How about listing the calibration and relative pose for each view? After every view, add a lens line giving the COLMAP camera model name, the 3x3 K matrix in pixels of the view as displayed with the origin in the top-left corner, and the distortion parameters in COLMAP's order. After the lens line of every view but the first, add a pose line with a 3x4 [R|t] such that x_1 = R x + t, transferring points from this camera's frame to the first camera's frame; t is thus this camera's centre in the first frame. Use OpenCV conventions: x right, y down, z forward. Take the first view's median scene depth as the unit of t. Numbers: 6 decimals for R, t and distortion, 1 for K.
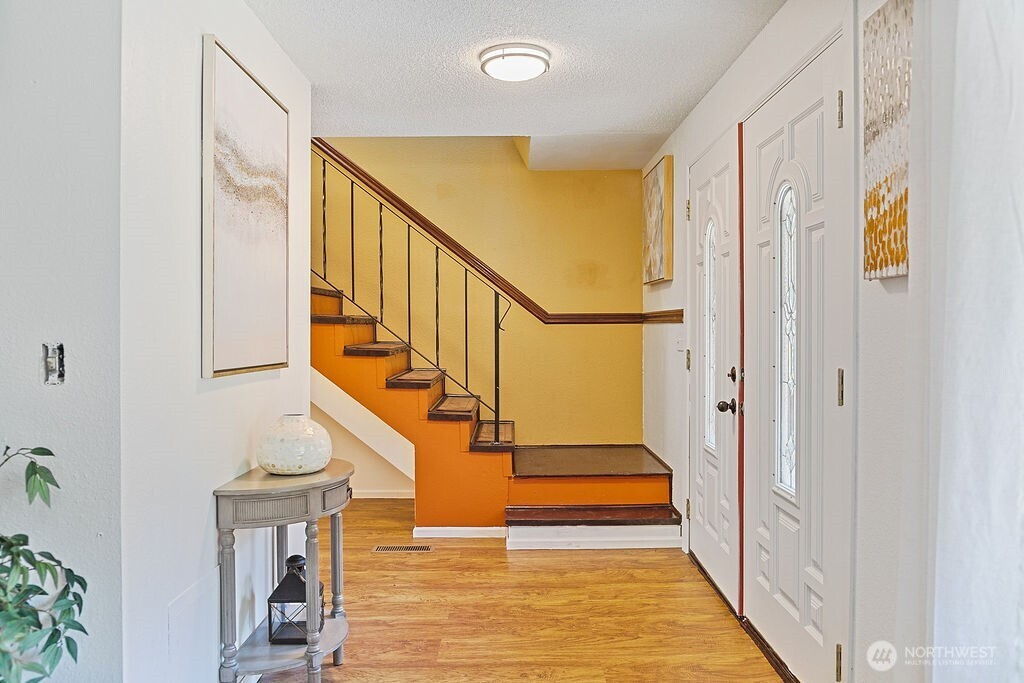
lens RADIAL K [[783.9, 0, 512.0], [0, 783.9, 341.5], [0, 0, 1]] dist [-0.005315, -0.001395]
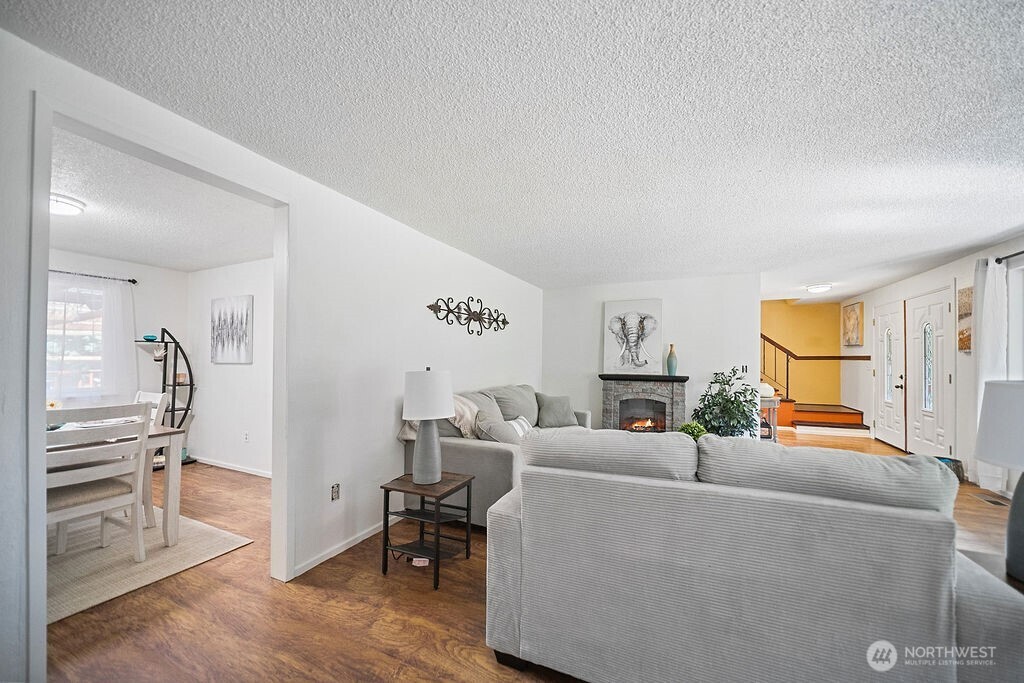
lens RADIAL K [[384.5, 0, 512.5], [0, 384.5, 356.2], [0, 0, 1]] dist [0.000305, -0.000091]
pose [[0.908782, 0.001076, -0.417270, -0.517951], [-0.010432, 0.999743, -0.020143, 0.004608], [0.417141, 0.022659, 0.908559, -1.121803]]
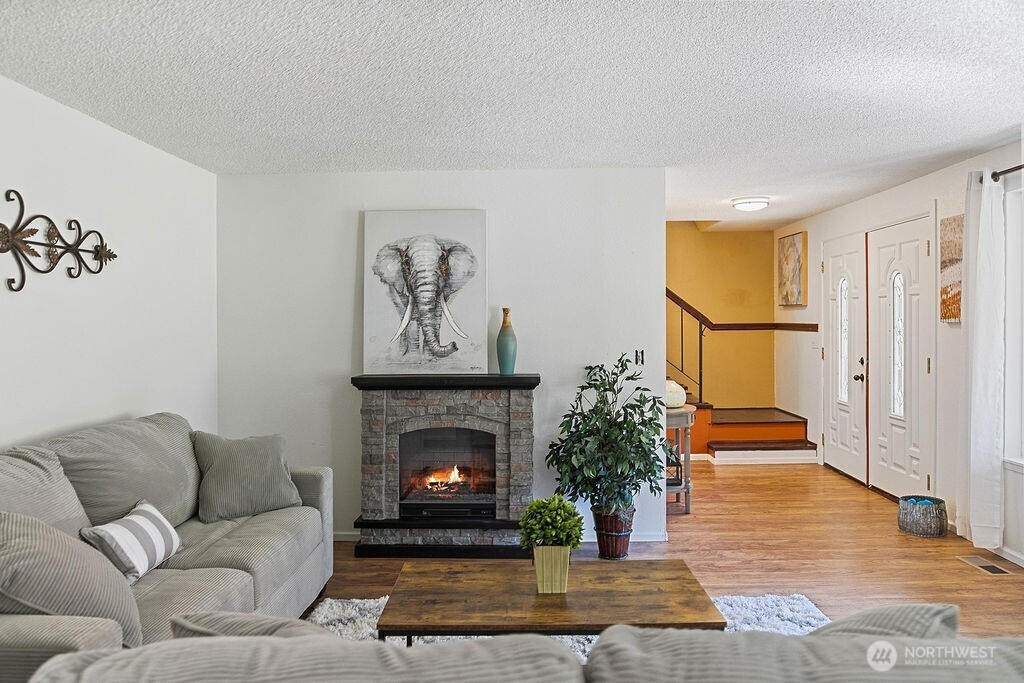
lens RADIAL K [[776.8, 0, 513.1], [0, 776.8, 334.9], [0, 0, 1]] dist [-0.040878, 0.000897]
pose [[0.999658, -0.006494, -0.025339, -0.530269], [0.006542, 0.999977, 0.001837, -0.031979], [0.025327, -0.002003, 0.999677, -0.921881]]
